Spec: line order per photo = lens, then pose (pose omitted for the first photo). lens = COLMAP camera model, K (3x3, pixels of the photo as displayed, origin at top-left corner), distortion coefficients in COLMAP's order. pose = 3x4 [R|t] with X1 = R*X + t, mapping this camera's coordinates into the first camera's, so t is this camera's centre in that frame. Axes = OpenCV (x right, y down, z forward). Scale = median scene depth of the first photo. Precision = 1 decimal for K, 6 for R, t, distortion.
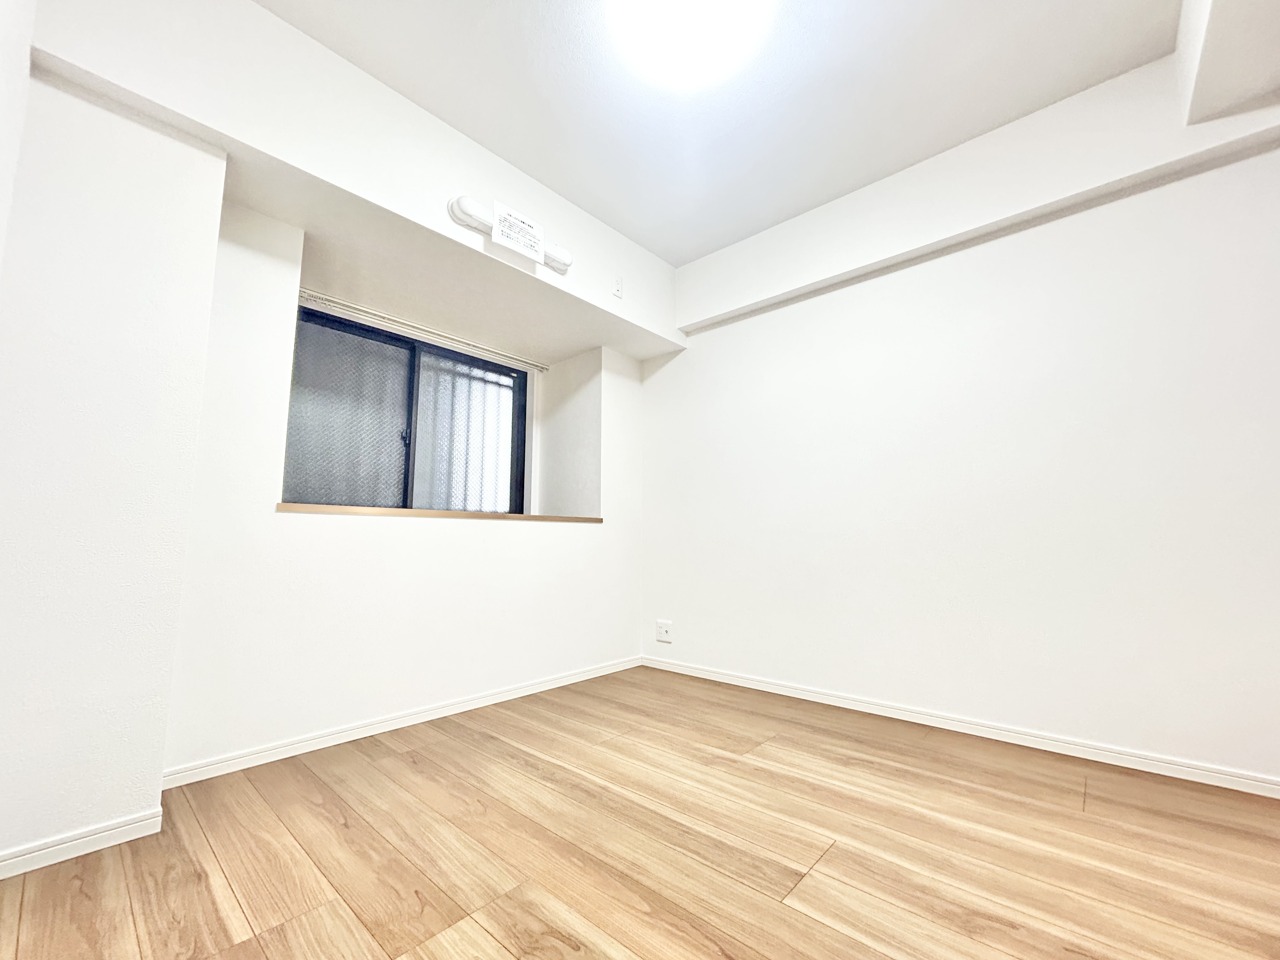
lens RADIAL K [[514.9, 0, 635.9], [0, 514.9, 491.9], [0, 0, 1]] dist [-0.007654, 0.000625]
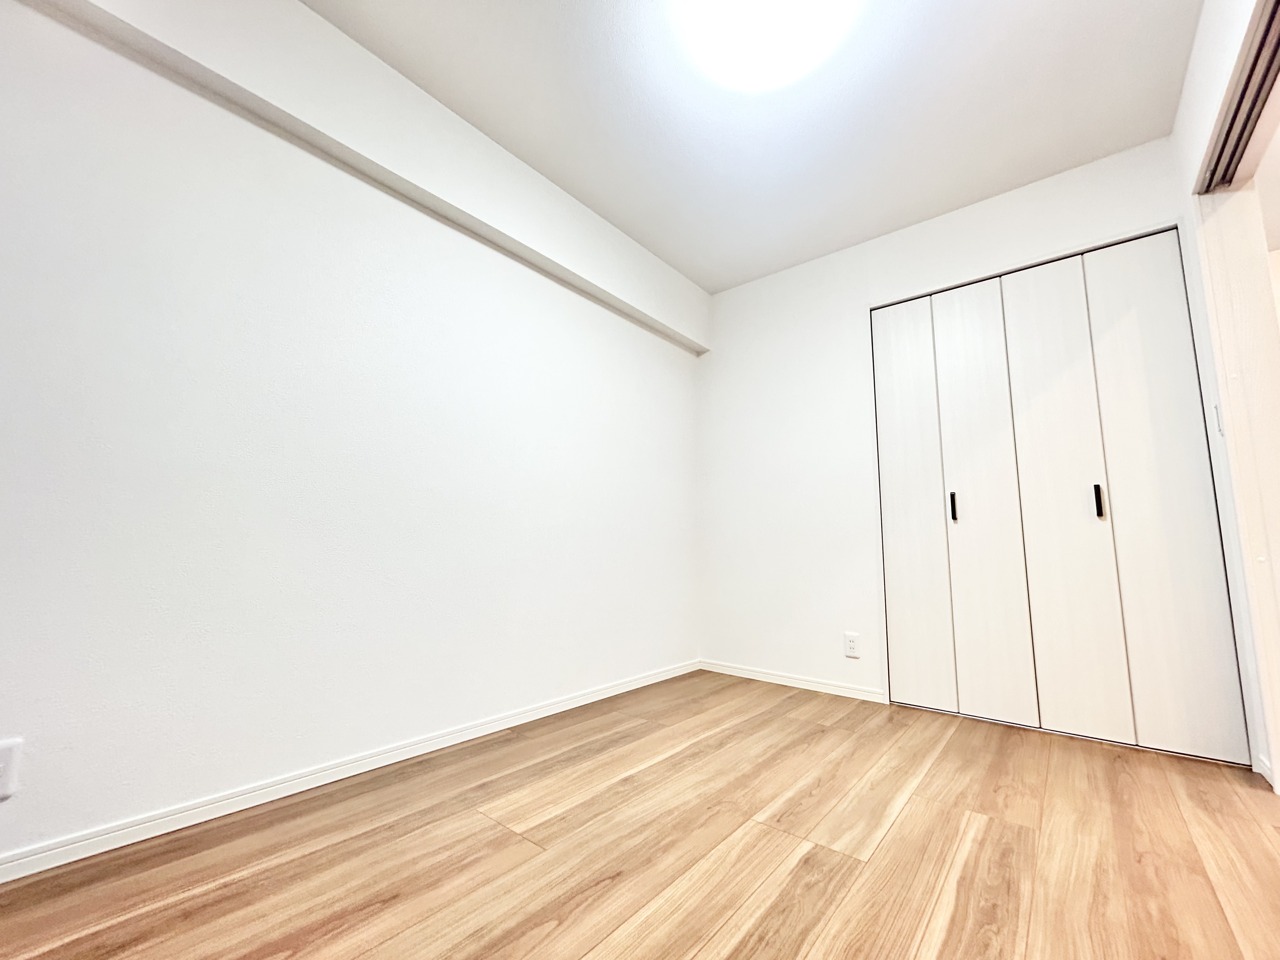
lens RADIAL K [[514.9, 0, 645.5], [0, 514.9, 479.7], [0, 0, 1]] dist [-0.007654, 0.000625]
pose [[-0.043764, 0.133012, 0.990148, -1.411417], [-0.112429, 0.984146, -0.137175, 0.148256], [-0.992696, -0.117325, -0.028116, 1.288702]]
